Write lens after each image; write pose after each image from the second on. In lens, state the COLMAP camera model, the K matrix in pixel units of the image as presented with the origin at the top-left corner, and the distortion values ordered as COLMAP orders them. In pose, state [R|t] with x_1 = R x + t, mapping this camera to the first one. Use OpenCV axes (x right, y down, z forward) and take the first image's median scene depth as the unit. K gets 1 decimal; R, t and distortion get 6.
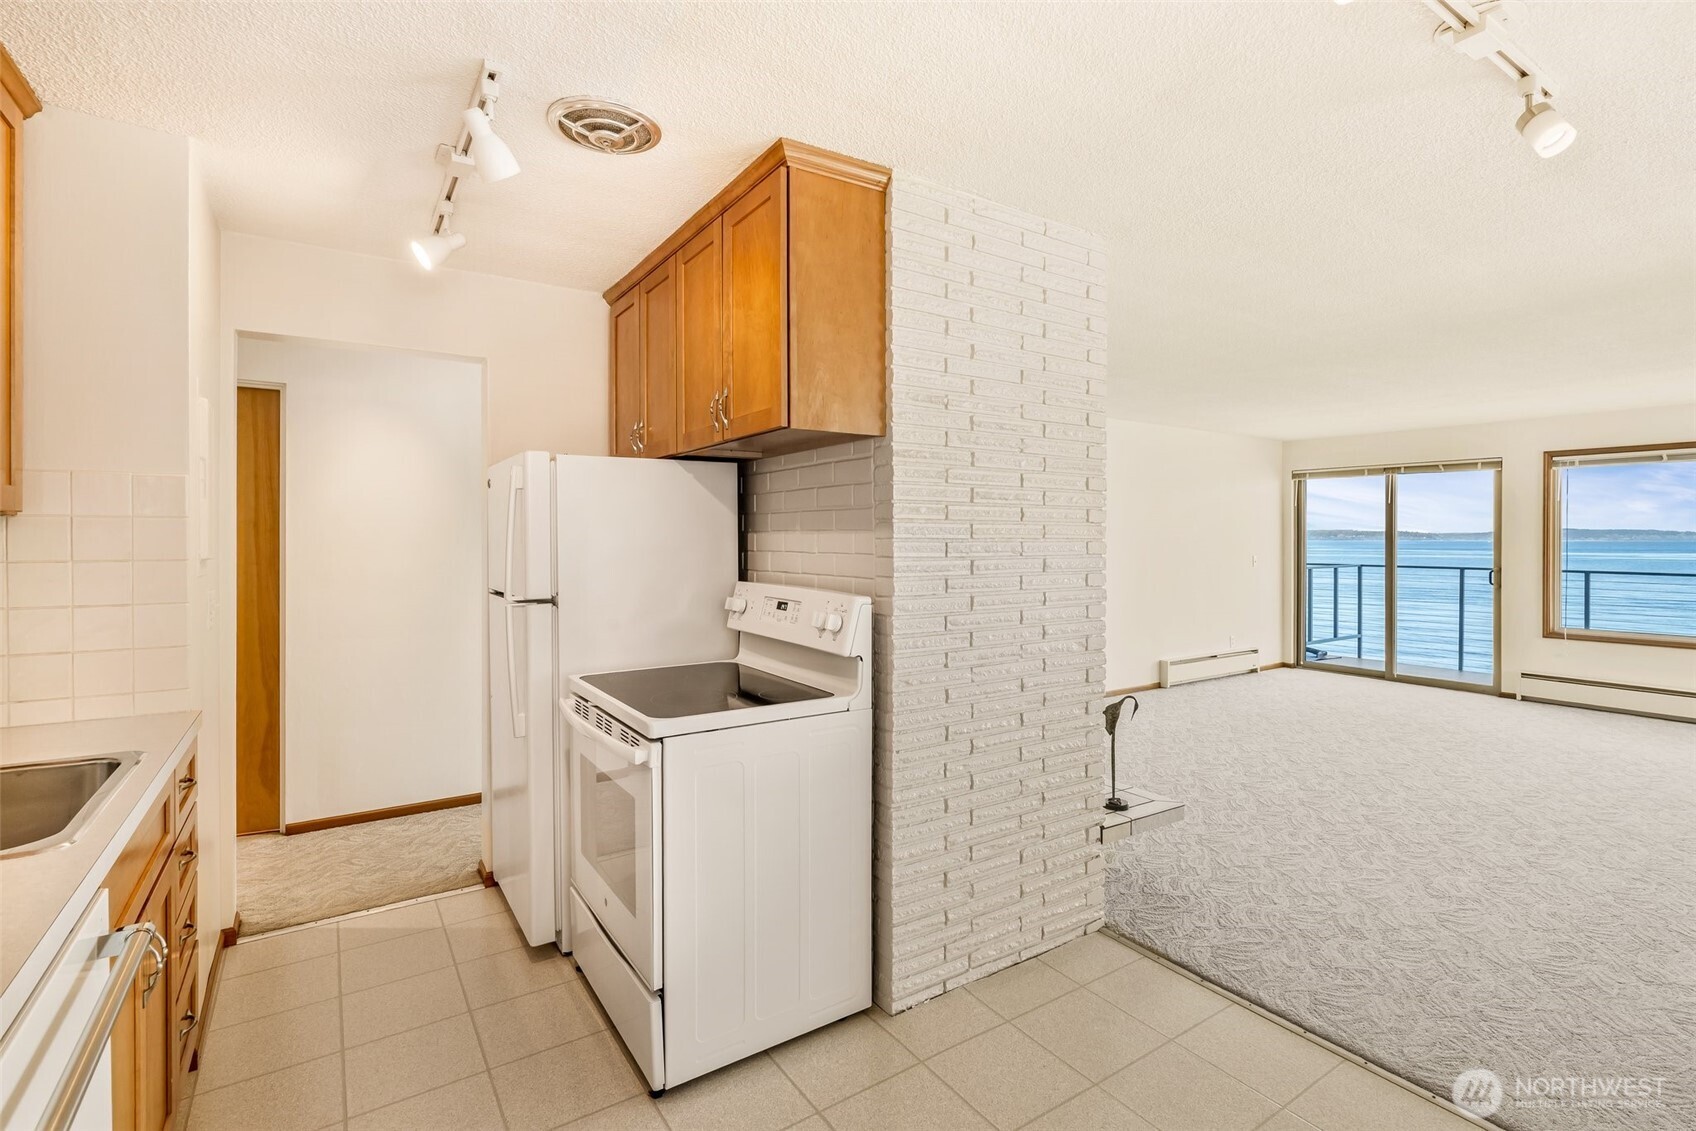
lens RADIAL K [[794.8, 0, 882.9], [0, 794.8, 545.5], [0, 0, 1]] dist [0.000138, 0.000317]
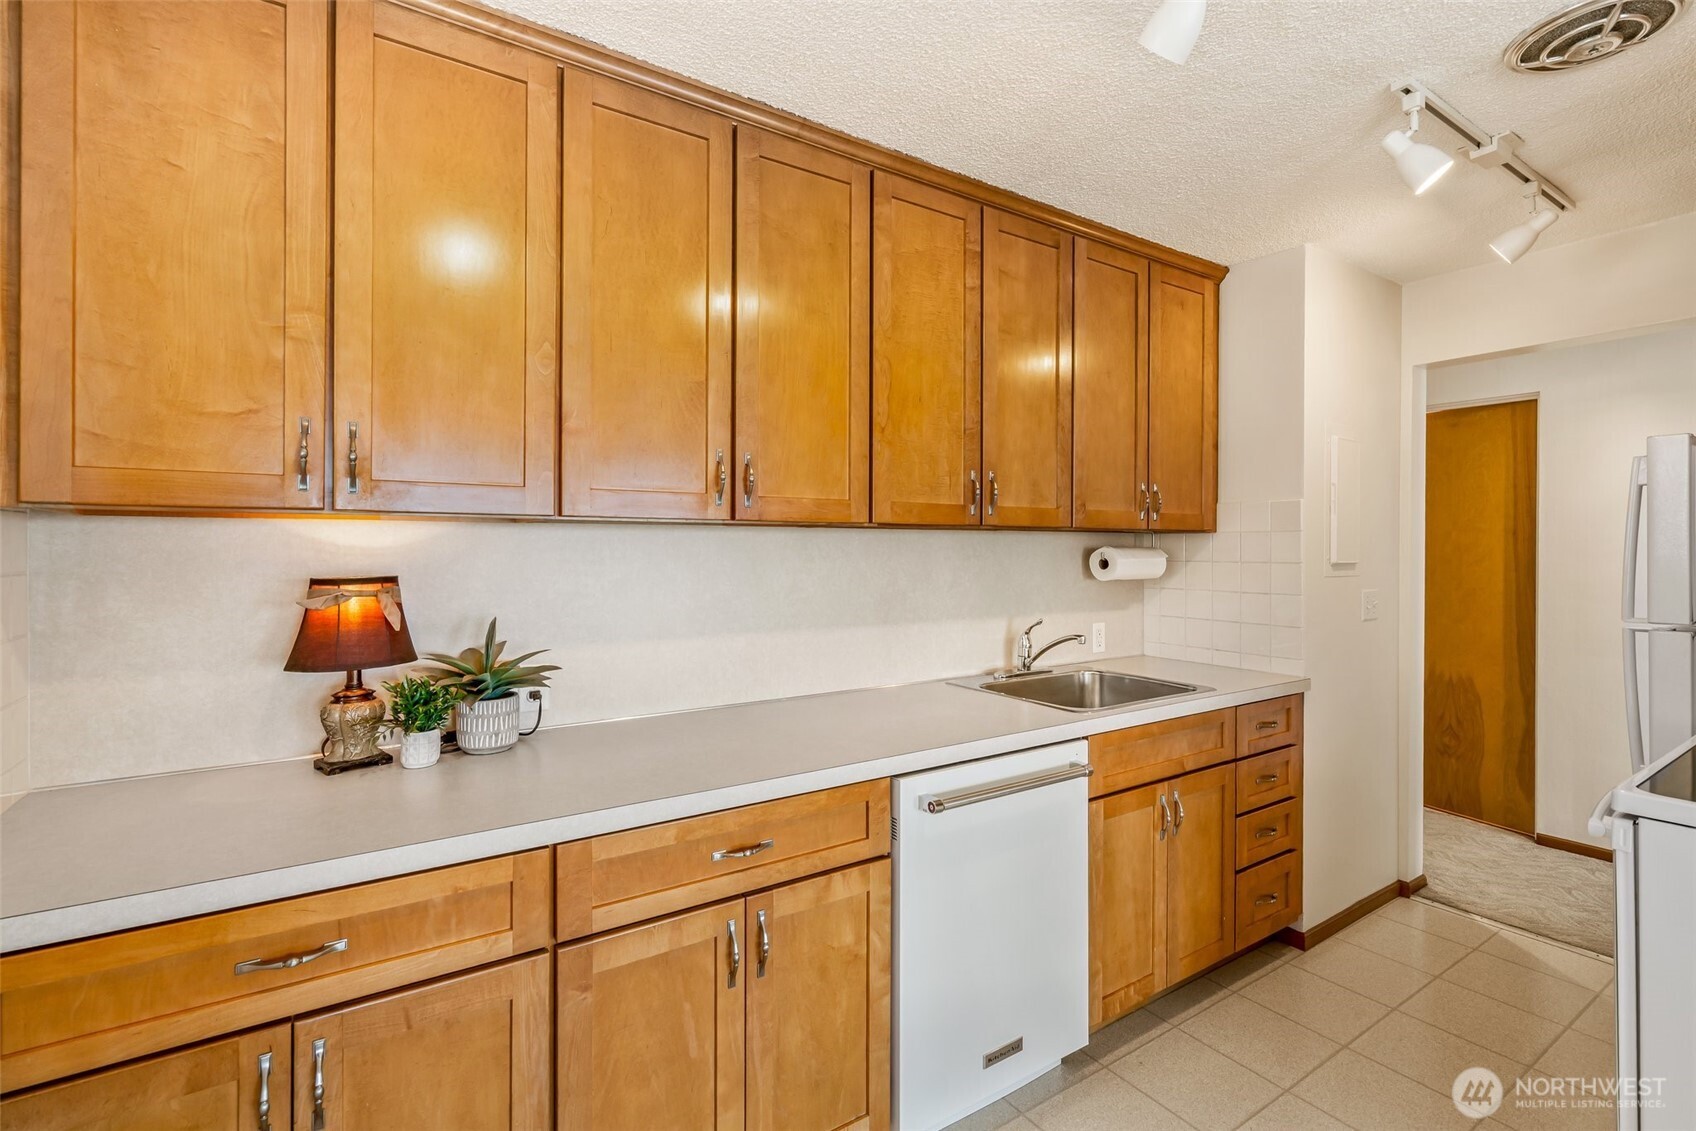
lens RADIAL K [[779.1, 0, 846.2], [0, 779.1, 544.2], [0, 0, 1]] dist [0.000769, 0.000166]
pose [[-0.022369, -0.003695, -0.999743, 0.270309], [-0.007345, 0.999967, -0.003532, -0.001736], [0.999723, 0.007264, -0.022396, 0.163361]]
